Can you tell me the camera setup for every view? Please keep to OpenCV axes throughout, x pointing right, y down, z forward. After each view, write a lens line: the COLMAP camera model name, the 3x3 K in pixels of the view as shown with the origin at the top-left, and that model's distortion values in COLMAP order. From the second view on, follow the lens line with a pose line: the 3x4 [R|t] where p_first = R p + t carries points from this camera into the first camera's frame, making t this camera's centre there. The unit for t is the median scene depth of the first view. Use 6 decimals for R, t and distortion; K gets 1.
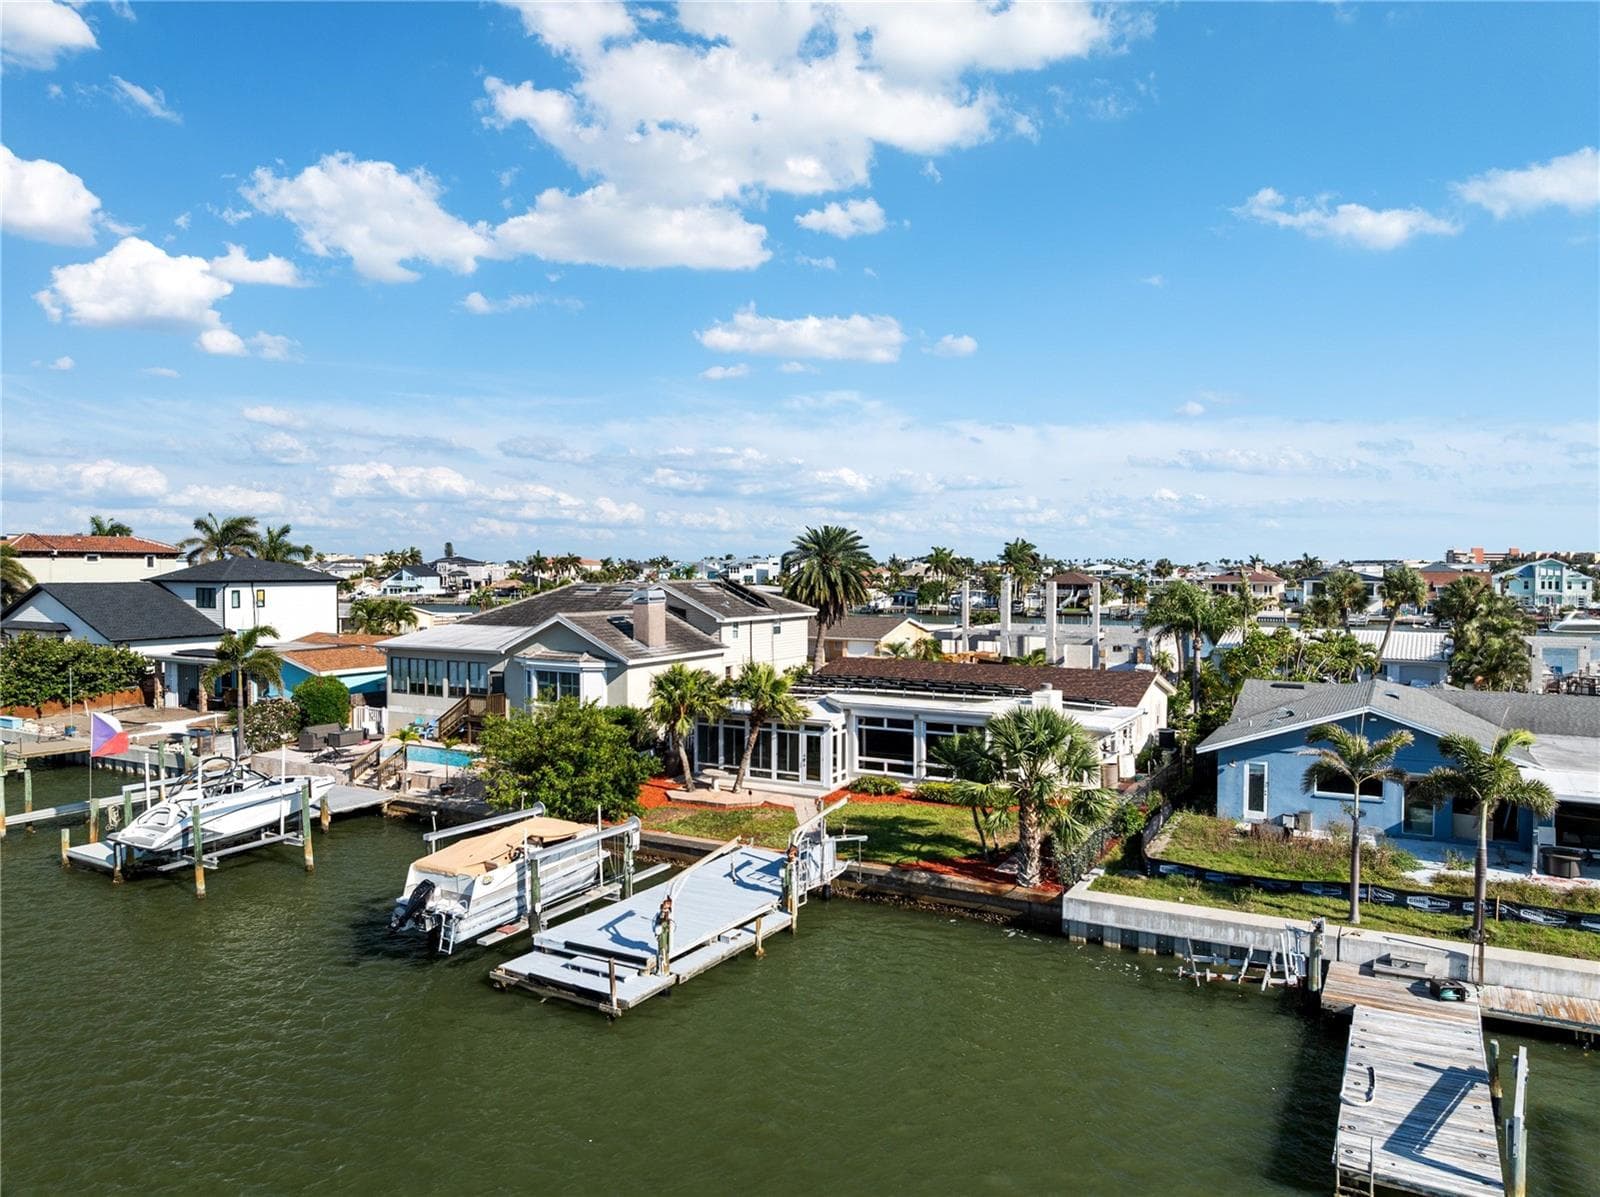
lens RADIAL K [[1139.3, 0, 800.0], [0, 1139.3, 598.5], [0, 0, 1]] dist [-0.030889, 0.000155]
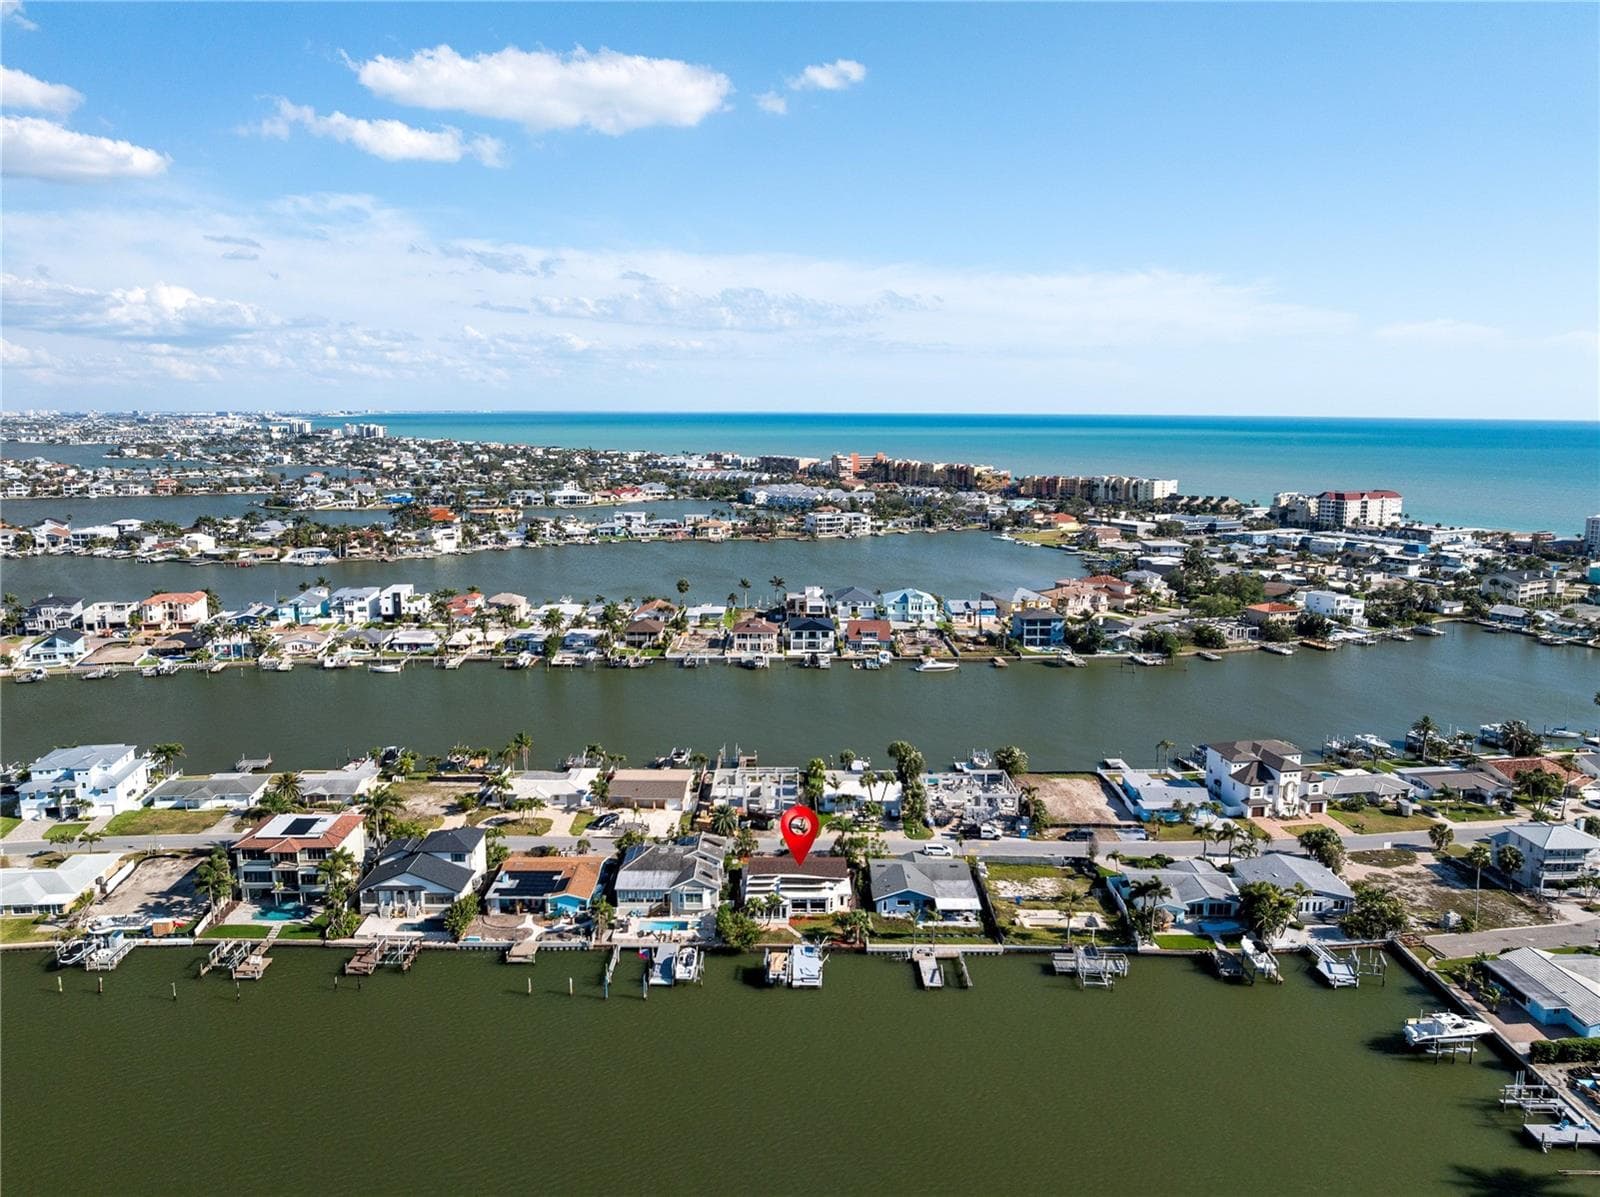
lens RADIAL K [[1175.5, 0, 800.0], [0, 1175.5, 598.5], [0, 0, 1]] dist [-0.038304, -0.001817]
pose [[0.874320, -0.084290, 0.477975, -1.667302], [0.018361, 0.989843, 0.140971, -1.408084], [-0.485003, -0.114477, 0.866987, -2.264808]]
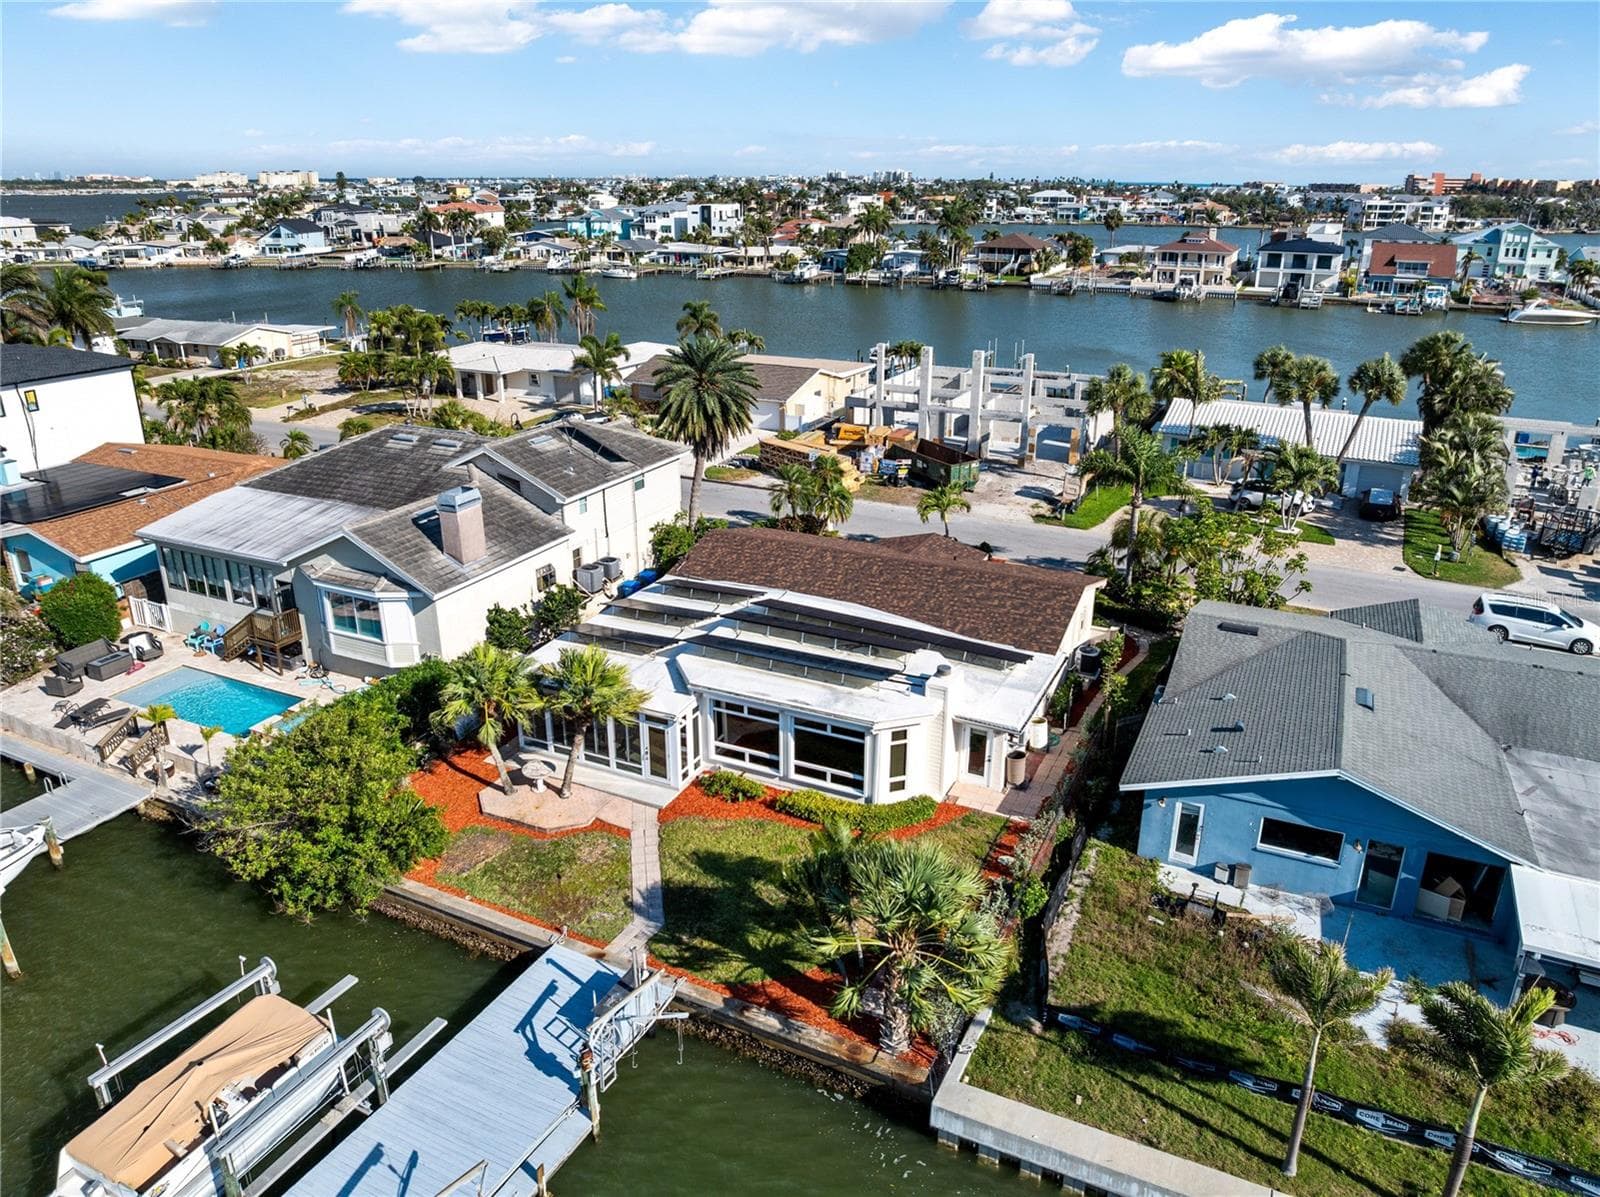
lens RADIAL K [[1139.3, 0, 800.0], [0, 1139.3, 598.5], [0, 0, 1]] dist [-0.030889, 0.000155]
pose [[0.998491, -0.020628, 0.050885, 0.069163], [0.003166, 0.946837, 0.321698, -0.210248], [-0.054815, -0.321052, 0.945474, 0.240255]]
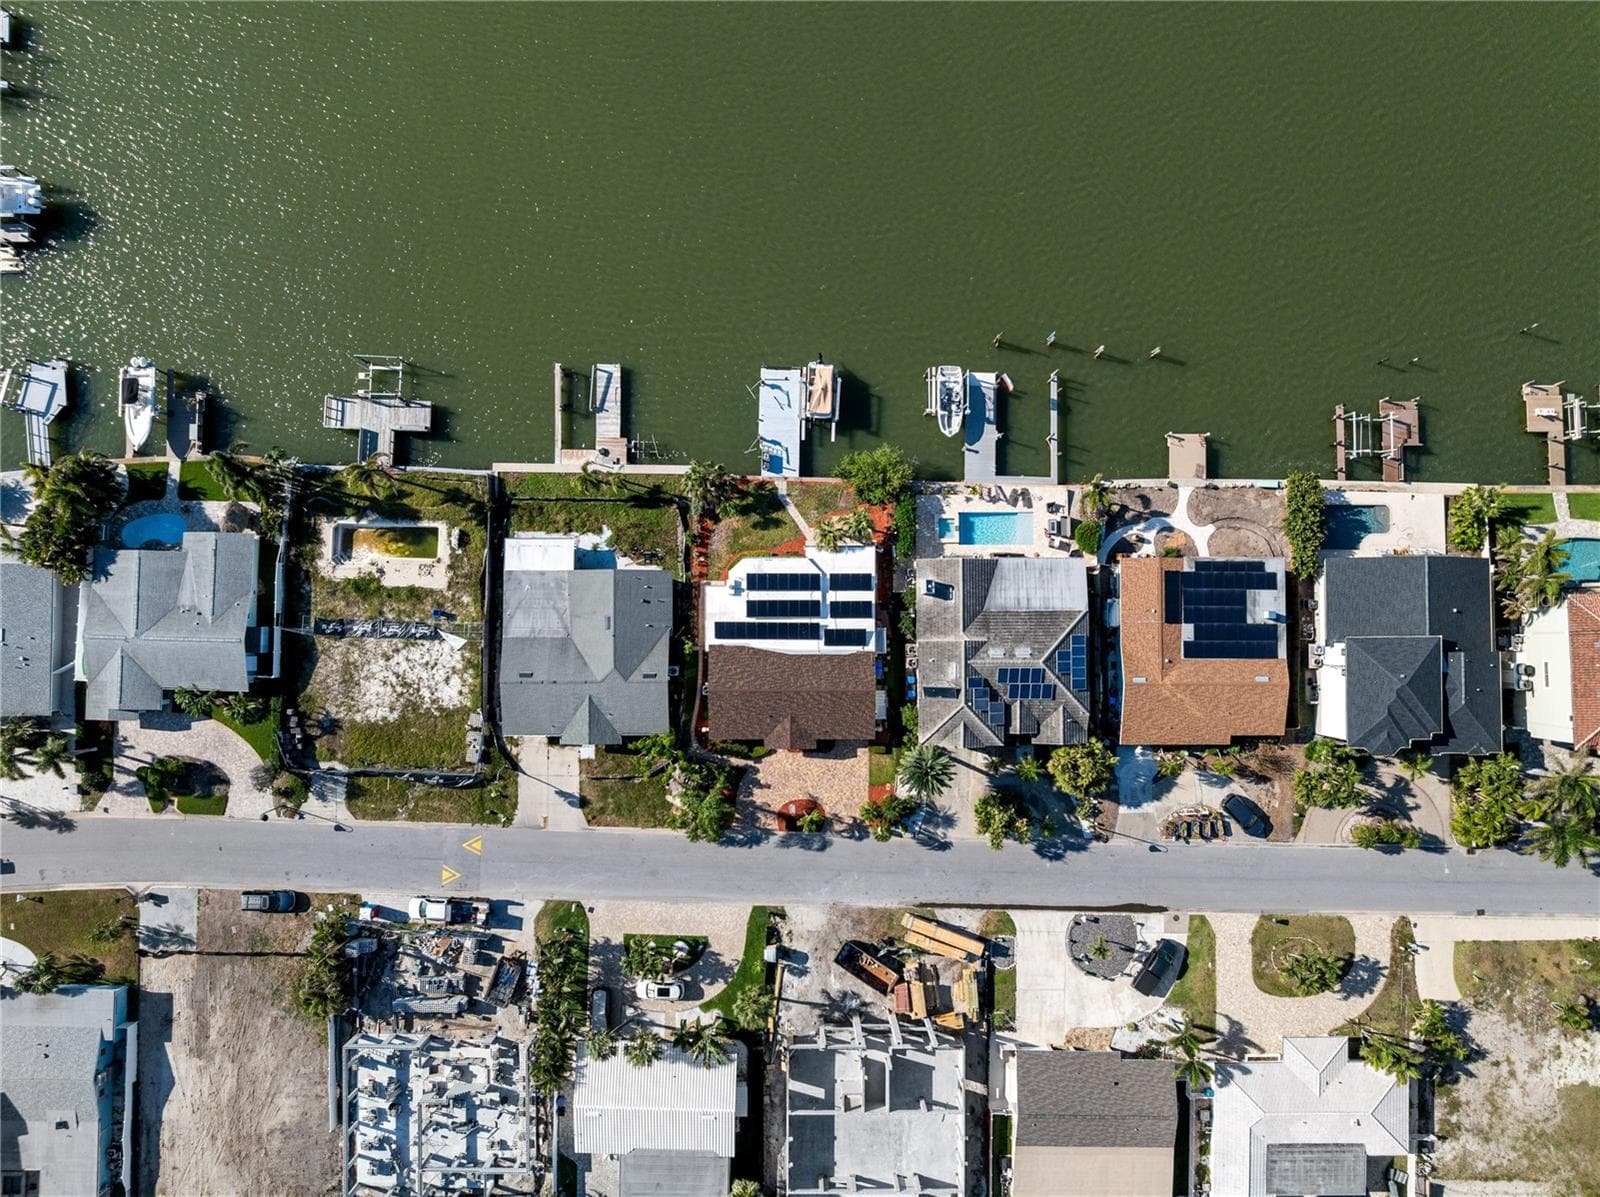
lens RADIAL K [[1139.3, 0, 800.0], [0, 1139.3, 598.5], [0, 0, 1]] dist [-0.030889, 0.000155]
pose [[-0.877615, 0.478276, -0.032325, 0.161665], [-0.027956, 0.016252, 0.999477, -2.239219], [0.478551, 0.878059, -0.000892, 1.005812]]
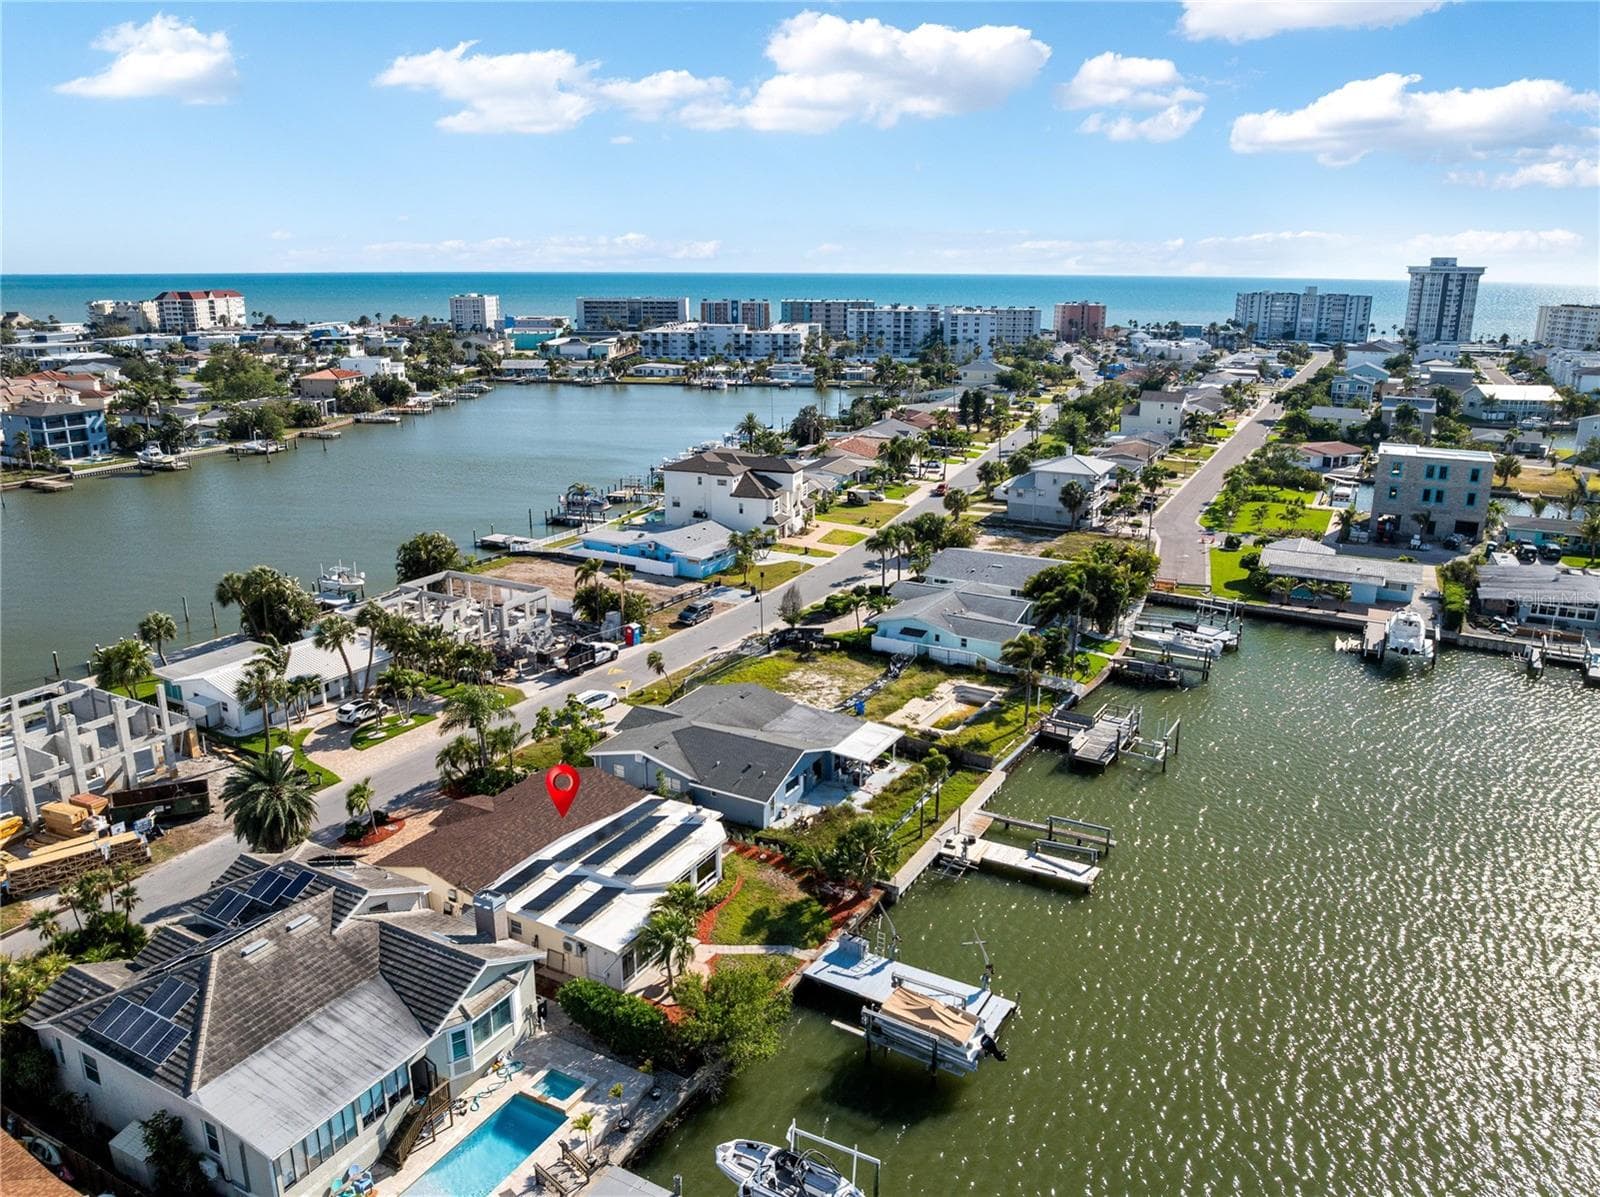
lens RADIAL K [[1139.3, 0, 800.0], [0, 1139.3, 598.5], [0, 0, 1]] dist [-0.030889, 0.000155]
pose [[-0.001863, -0.286089, 0.958201, -1.204017], [0.024950, 0.957891, 0.286045, -0.642996], [-0.999687, 0.024440, 0.005354, 0.762295]]
